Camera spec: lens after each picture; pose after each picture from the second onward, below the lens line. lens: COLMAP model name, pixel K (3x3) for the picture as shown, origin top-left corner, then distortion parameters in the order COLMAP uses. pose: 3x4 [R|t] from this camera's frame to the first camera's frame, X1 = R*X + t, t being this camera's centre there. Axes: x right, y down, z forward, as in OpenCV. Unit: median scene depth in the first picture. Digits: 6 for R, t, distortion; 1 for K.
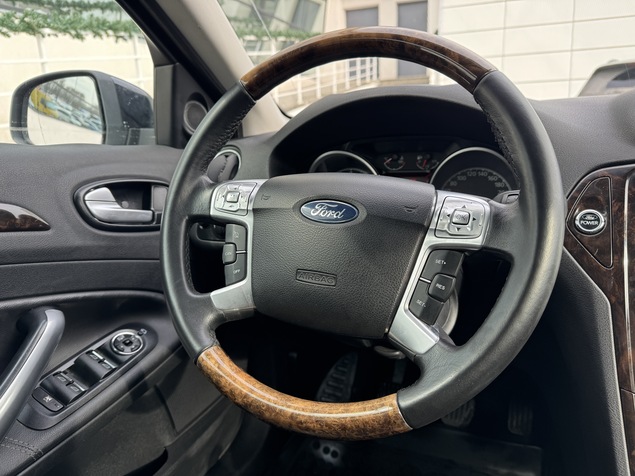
lens RADIAL K [[440.9, 0, 317.5], [0, 440.9, 238.0], [0, 0, 1]] dist [0.076012, -0.126224]
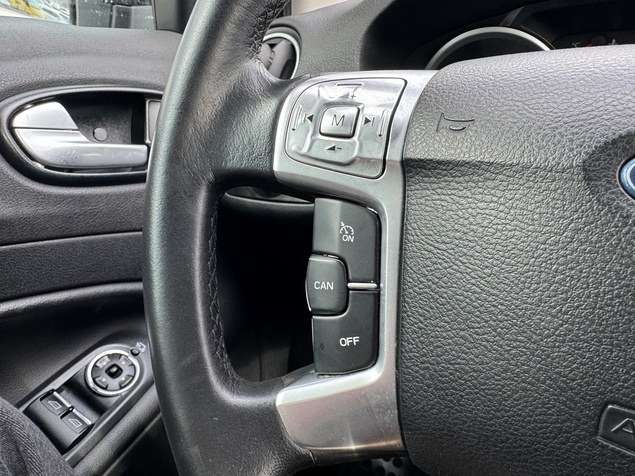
lens RADIAL K [[455.2, 0, 275.1], [0, 455.2, 250.7], [0, 0, 1]] dist [-0.009890, -0.001599]
pose [[0.991376, 0.039877, -0.124836, -0.190053], [-0.015978, 0.982253, 0.186881, -0.058355], [0.130073, -0.183274, 0.974419, 0.622307]]
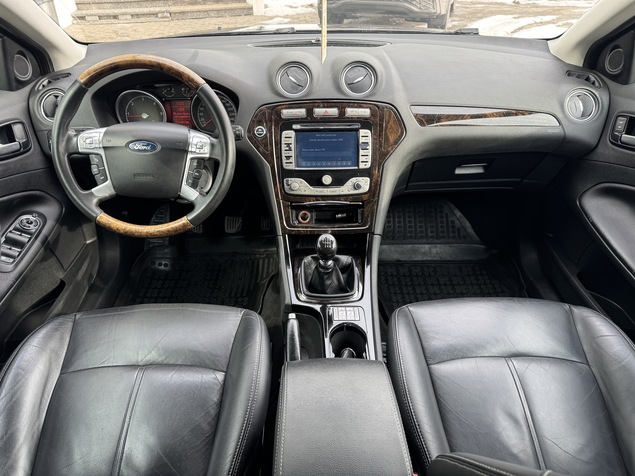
lens RADIAL K [[440.9, 0, 317.5], [0, 440.9, 238.0], [0, 0, 1]] dist [0.076012, -0.126224]
pose [[0.901098, -0.213900, 0.377186, -0.115148], [0.070441, 0.930518, 0.359408, -0.334323], [-0.427856, -0.297293, 0.853555, -1.285895]]
